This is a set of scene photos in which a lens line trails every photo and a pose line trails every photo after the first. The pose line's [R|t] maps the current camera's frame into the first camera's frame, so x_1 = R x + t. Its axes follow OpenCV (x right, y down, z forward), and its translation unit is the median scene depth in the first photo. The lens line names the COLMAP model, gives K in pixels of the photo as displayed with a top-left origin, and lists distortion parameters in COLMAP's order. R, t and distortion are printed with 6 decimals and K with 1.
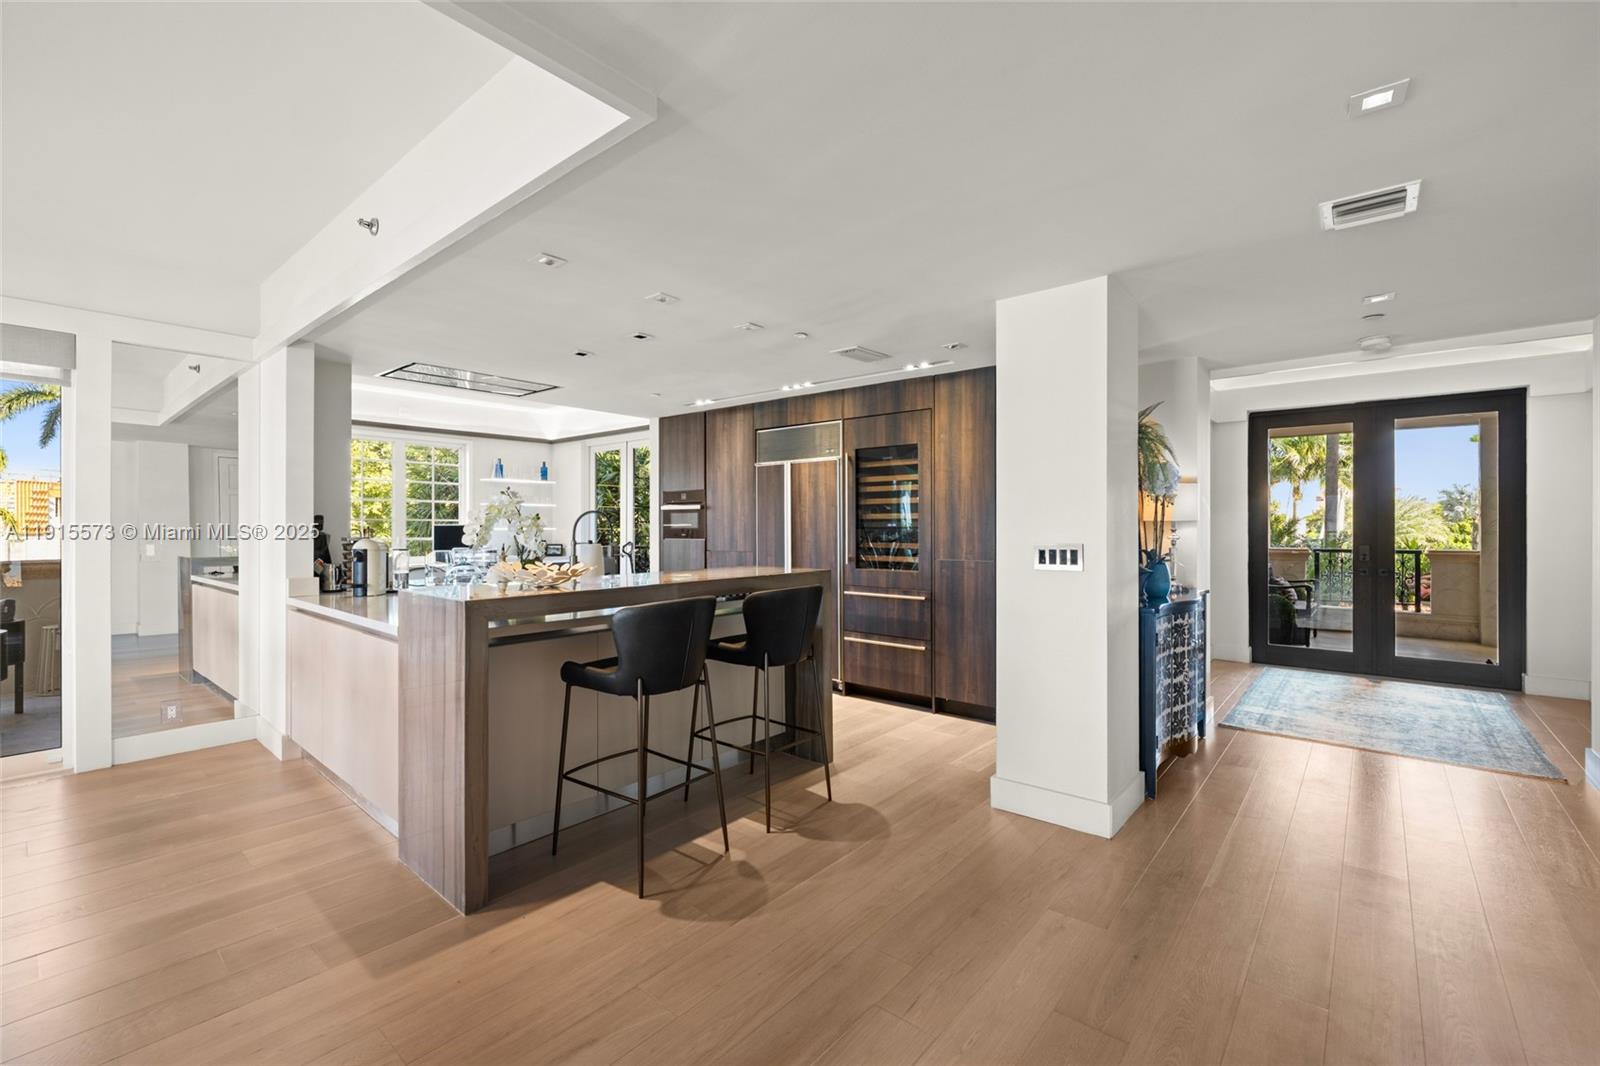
lens RADIAL K [[699.3, 0, 800.0], [0, 699.3, 533.0], [0, 0, 1]] dist [0.000500, 0.000199]
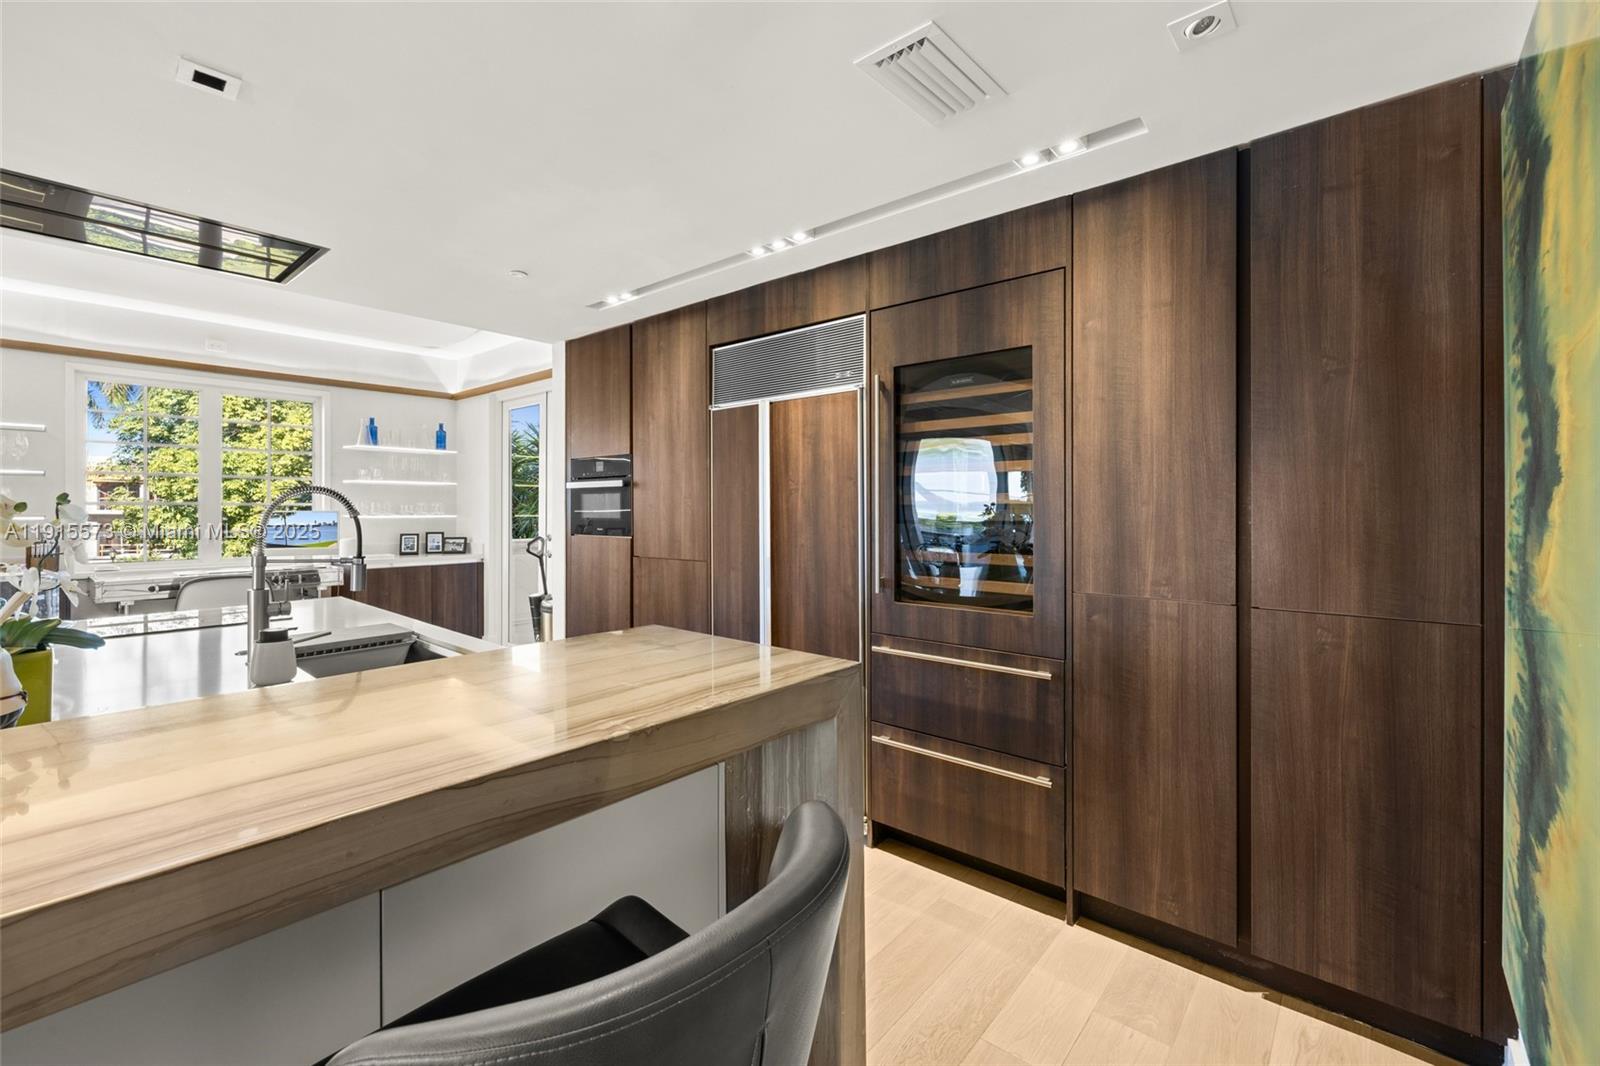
lens RADIAL K [[679.7, 0, 799.0], [0, 679.7, 514.2], [0, 0, 1]] dist [-0.000479, -0.000056]
pose [[0.999994, -0.000310, -0.003507, 0.011645], [0.000309, 1.000000, -0.000431, -0.012580], [0.003507, 0.000430, 0.999994, 0.497291]]
